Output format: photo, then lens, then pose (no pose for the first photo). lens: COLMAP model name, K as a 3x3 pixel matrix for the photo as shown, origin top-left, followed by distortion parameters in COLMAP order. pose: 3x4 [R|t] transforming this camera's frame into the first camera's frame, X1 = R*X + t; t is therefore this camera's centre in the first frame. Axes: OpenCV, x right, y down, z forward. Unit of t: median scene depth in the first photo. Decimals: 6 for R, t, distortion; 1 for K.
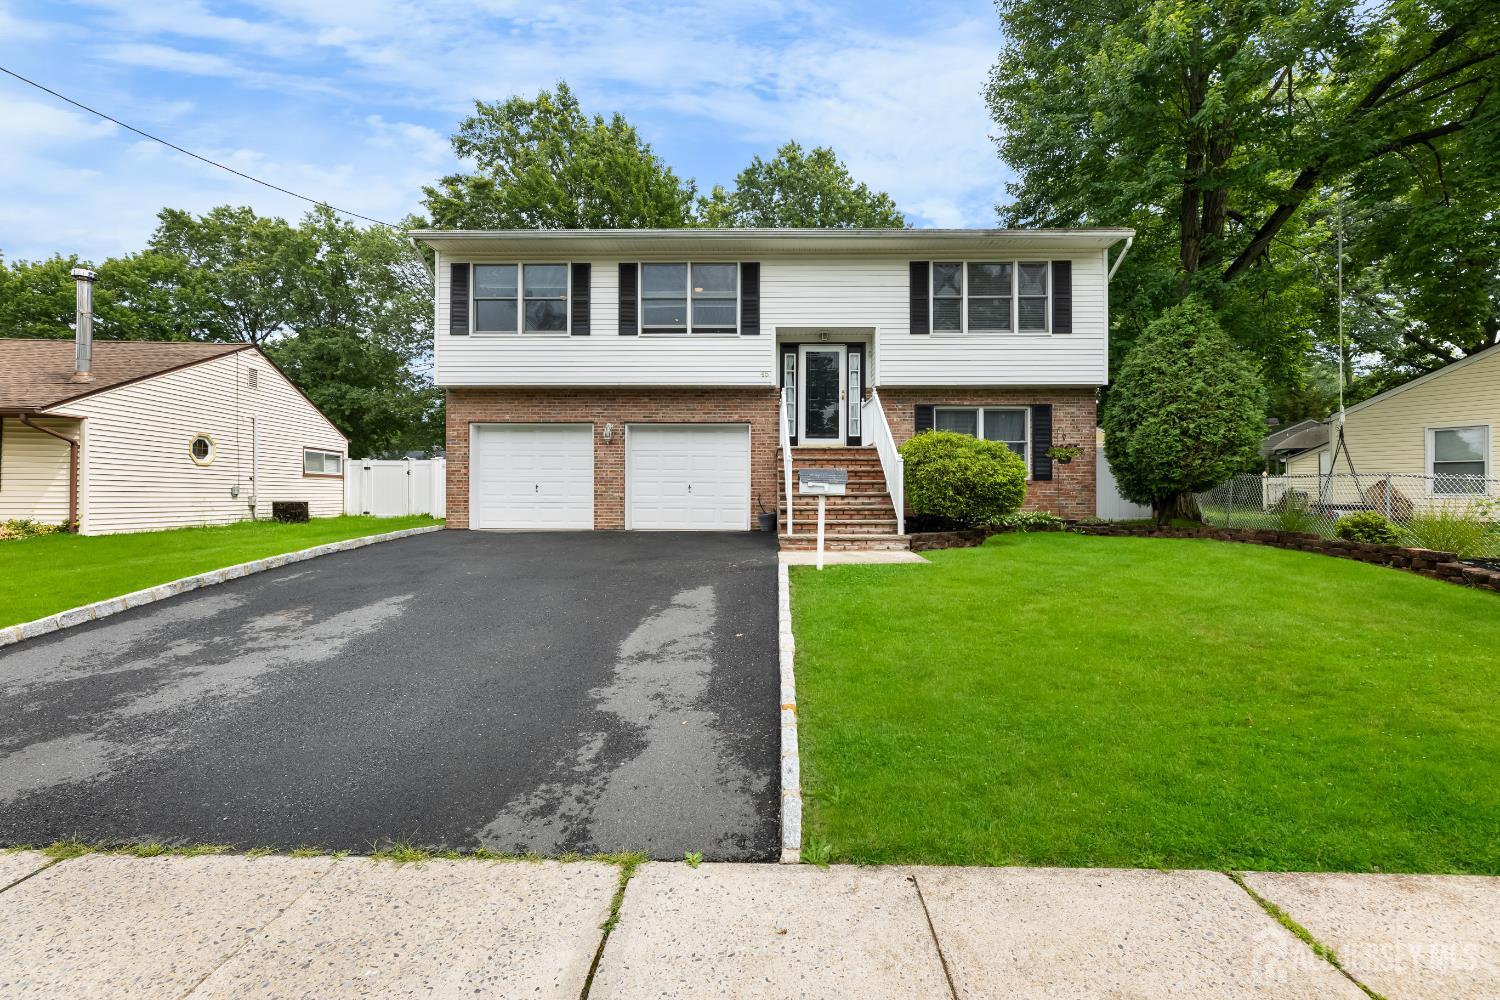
lens RADIAL K [[618.1, 0, 754.8], [0, 618.1, 484.6], [0, 0, 1]] dist [-0.001727, 0.000011]
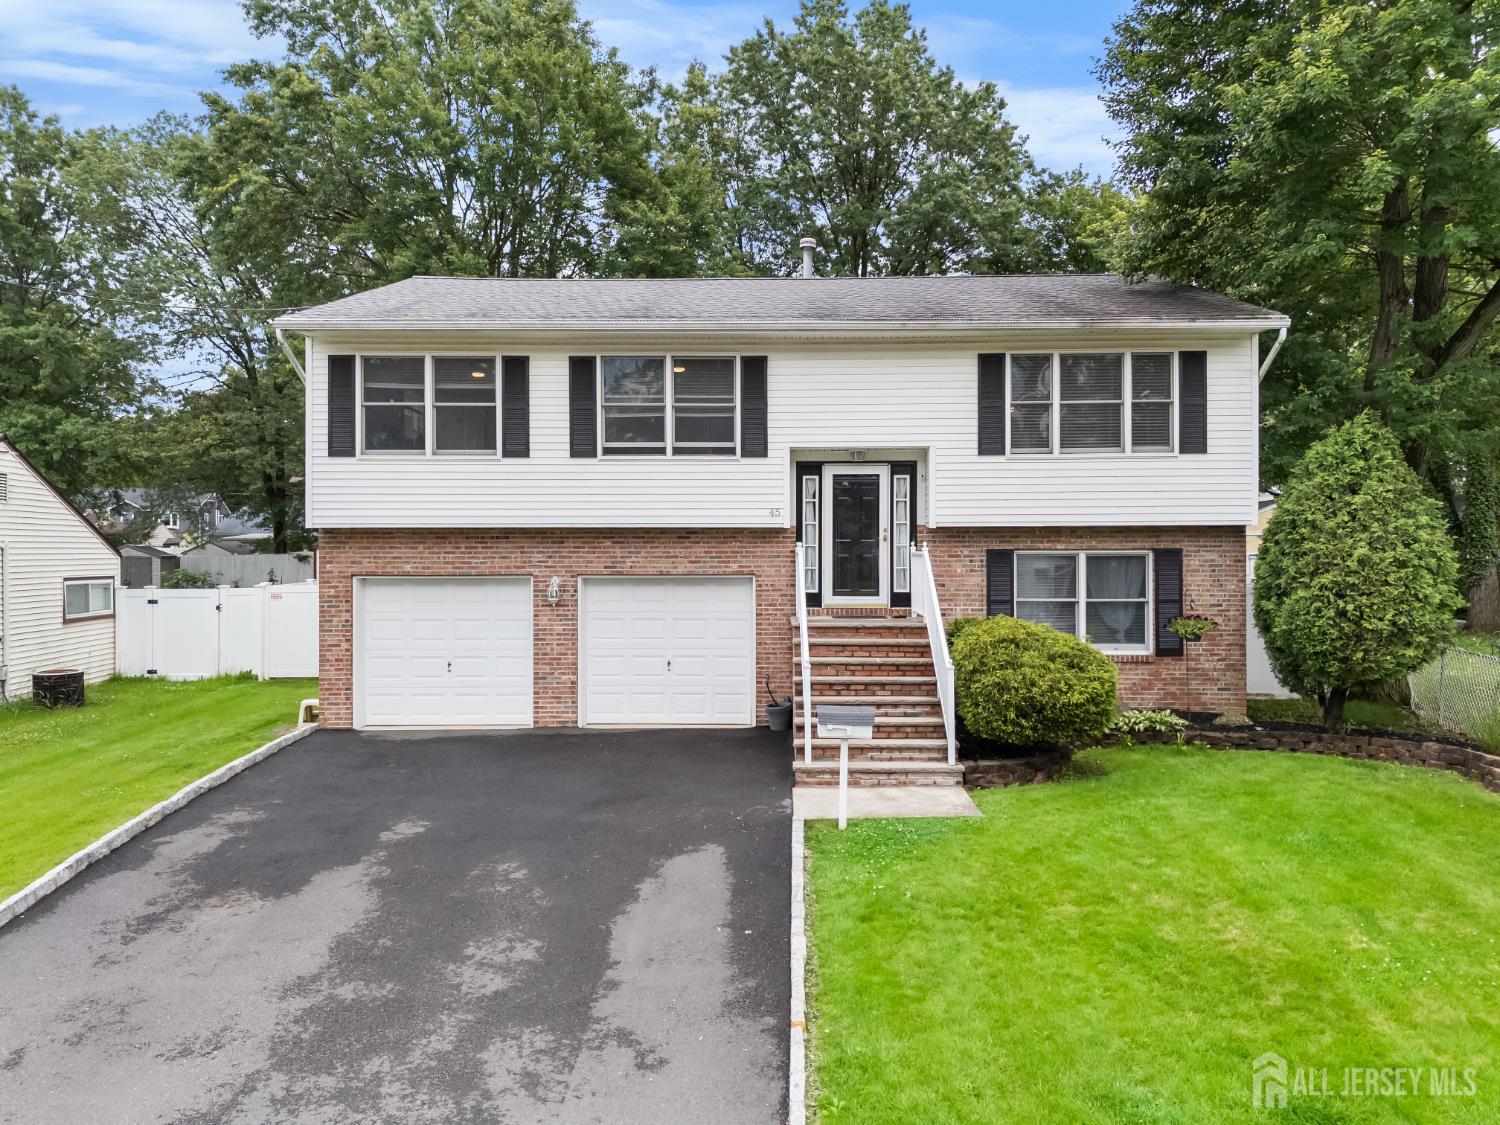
lens RADIAL K [[1120.8, 0, 772.9], [0, 1120.8, 536.6], [0, 0, 1]] dist [0.056257, -0.039521]
pose [[0.999891, 0.000634, 0.014784, -0.005619], [-0.000600, 0.999997, -0.002315, -0.146527], [-0.014785, 0.002306, 0.999888, -0.294532]]
